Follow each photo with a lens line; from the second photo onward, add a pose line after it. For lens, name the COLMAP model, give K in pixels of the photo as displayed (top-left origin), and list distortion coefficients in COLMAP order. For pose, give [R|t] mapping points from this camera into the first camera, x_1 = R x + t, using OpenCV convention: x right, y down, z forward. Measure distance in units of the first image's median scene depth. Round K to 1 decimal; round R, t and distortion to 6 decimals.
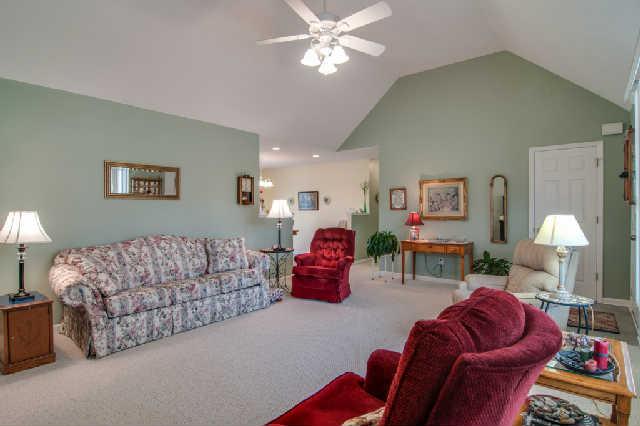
lens RADIAL K [[348.4, 0, 322.5], [0, 348.4, 214.7], [0, 0, 1]] dist [-0.000447, 0.000428]
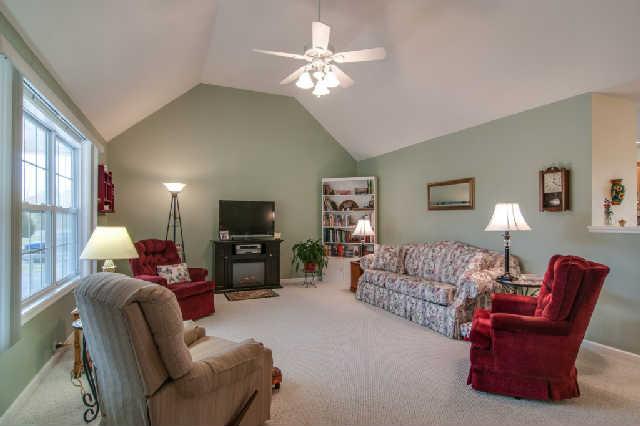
lens RADIAL K [[348.4, 0, 322.5], [0, 348.4, 214.7], [0, 0, 1]] dist [-0.000447, 0.000428]
pose [[-0.464090, -0.003281, -0.885782, 0.762838], [-0.006577, 0.999978, -0.000258, -0.024956], [0.885764, 0.005706, -0.464102, 1.188570]]
